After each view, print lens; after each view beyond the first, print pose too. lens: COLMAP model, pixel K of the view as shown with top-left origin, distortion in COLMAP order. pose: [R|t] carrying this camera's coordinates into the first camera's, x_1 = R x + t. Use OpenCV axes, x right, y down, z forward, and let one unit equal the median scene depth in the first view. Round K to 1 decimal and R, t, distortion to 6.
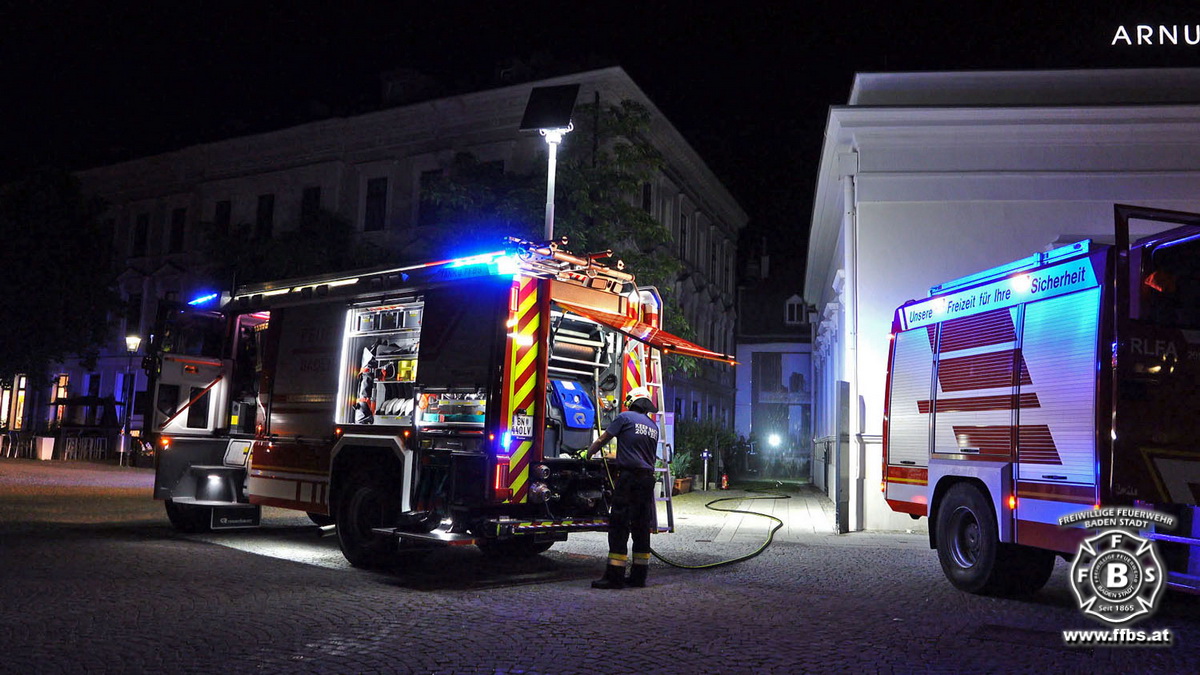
lens RADIAL K [[918.3, 0, 603.7], [0, 918.3, 332.6], [0, 0, 1]] dist [-0.001145, 0.000524]
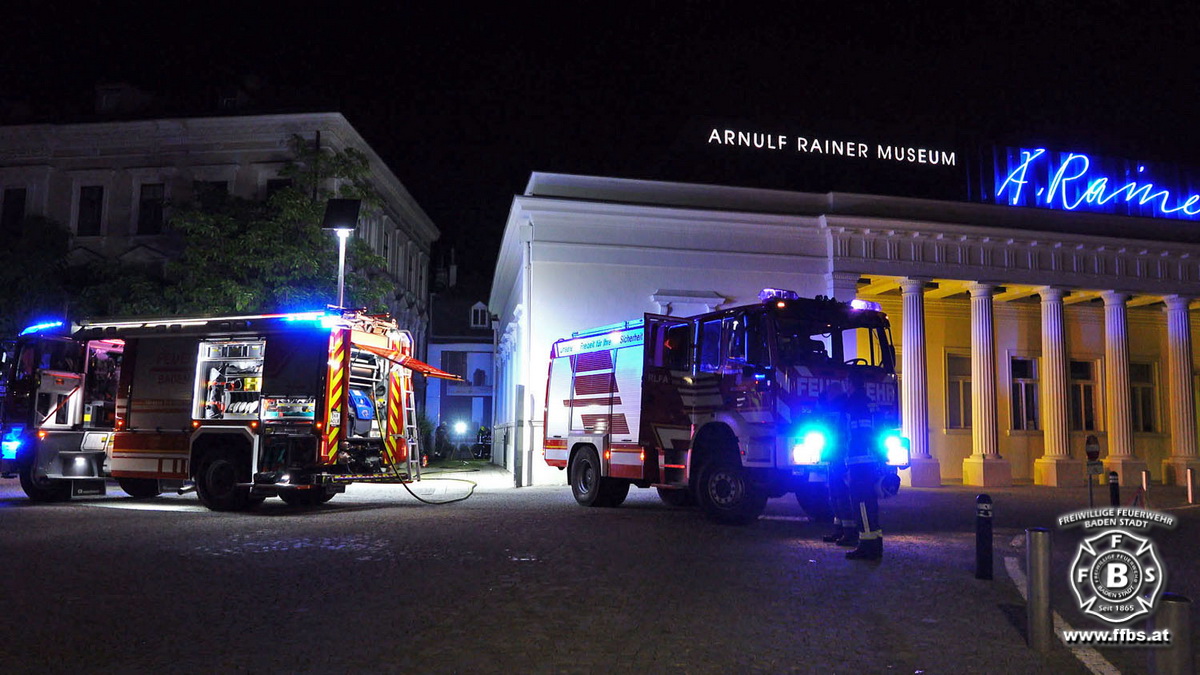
lens RADIAL K [[918.3, 0, 603.7], [0, 918.3, 332.6], [0, 0, 1]] dist [-0.001145, 0.000524]
pose [[0.939778, 0.015558, 0.341431, -0.156981], [-0.019570, 0.999774, 0.008309, -0.060819], [-0.341225, -0.014491, 0.939870, -0.572593]]
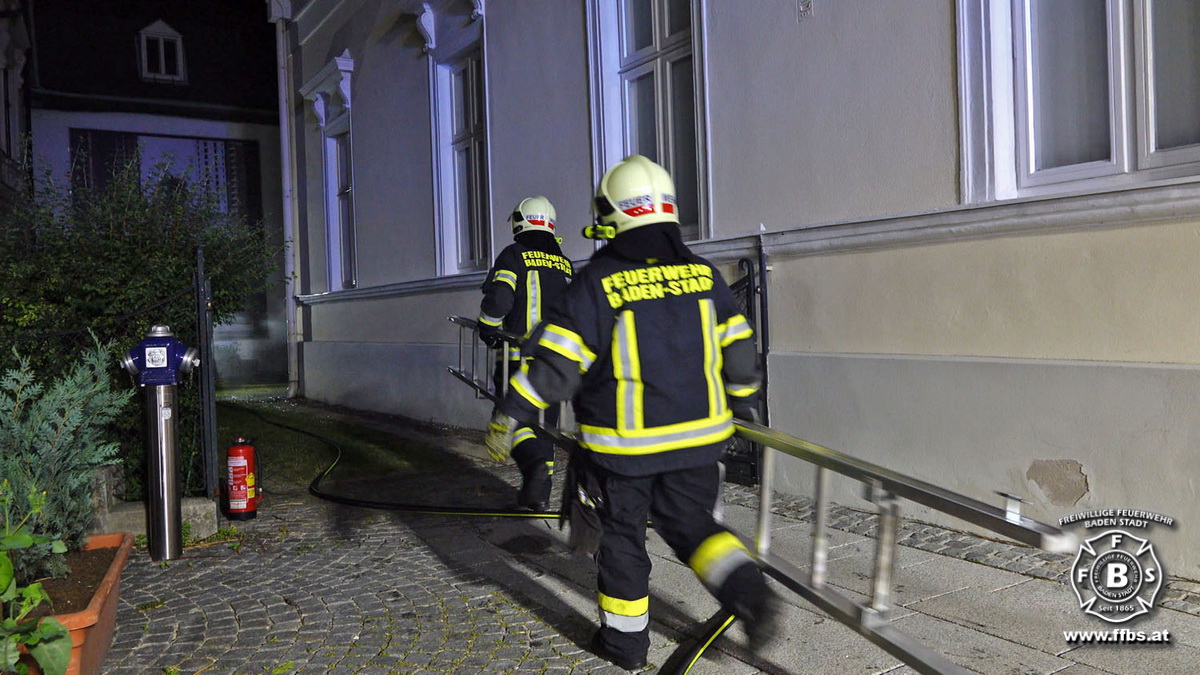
lens RADIAL K [[918.3, 0, 603.7], [0, 918.3, 332.6], [0, 0, 1]] dist [-0.001145, 0.000524]
pose [[0.725135, -0.072020, 0.684830, 0.119778], [-0.022348, 0.991530, 0.127937, 0.236334], [-0.688244, -0.108077, 0.717384, 1.856353]]
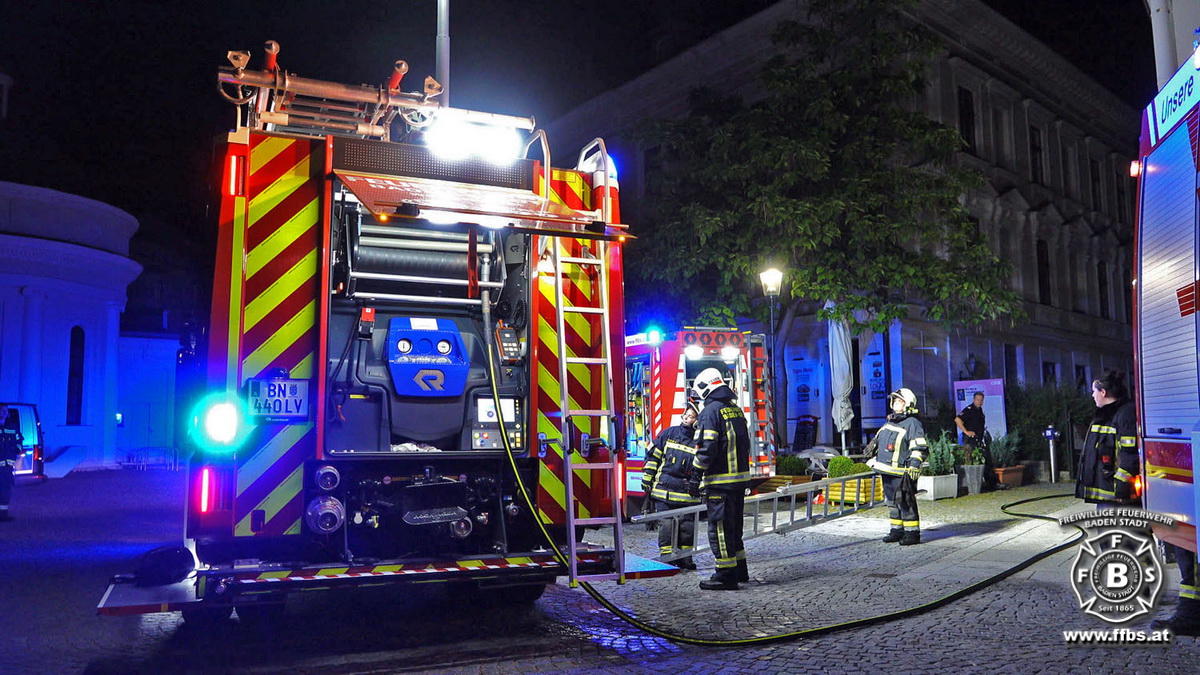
lens RADIAL K [[918.3, 0, 603.7], [0, 918.3, 332.6], [0, 0, 1]] dist [-0.001145, 0.000524]
pose [[0.897291, -0.091474, -0.431858, 0.262190], [0.095158, 0.995376, -0.013121, 0.068507], [0.431061, -0.029321, 0.901846, 0.449920]]
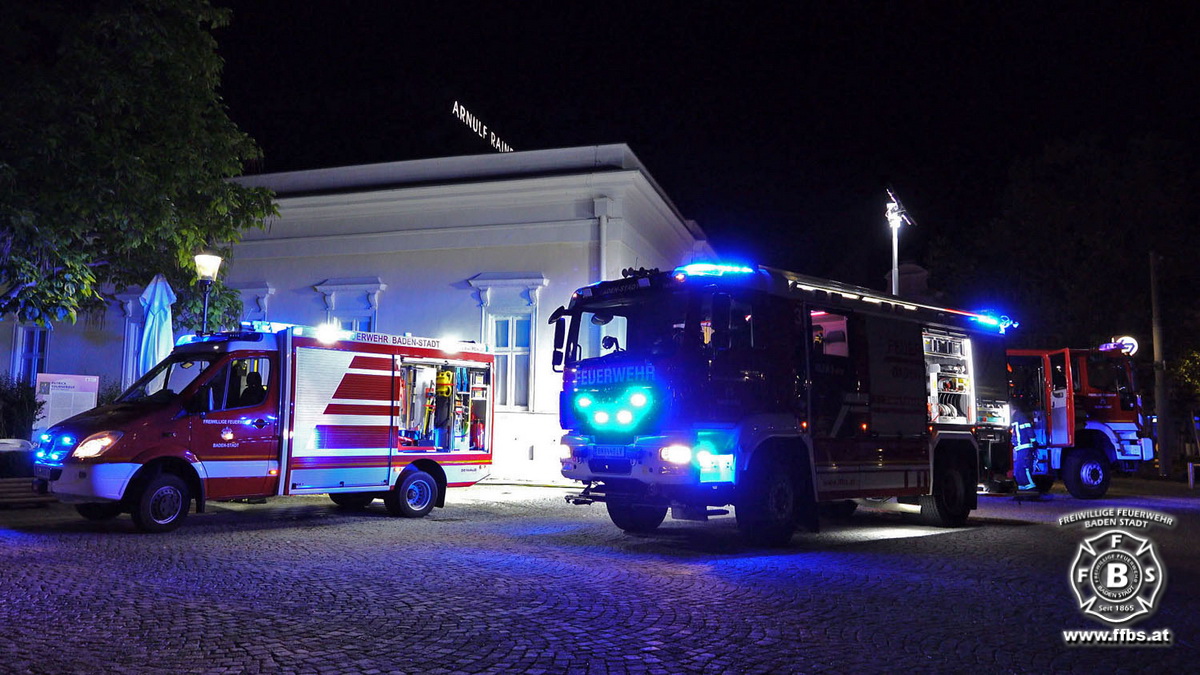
lens RADIAL K [[918.3, 0, 603.7], [0, 918.3, 332.6], [0, 0, 1]] dist [-0.001145, 0.000524]
pose [[0.148257, 0.072554, 0.986284, -1.448795], [-0.127426, 0.990393, -0.053702, 0.090675], [-0.980705, -0.117717, 0.156078, 1.124930]]
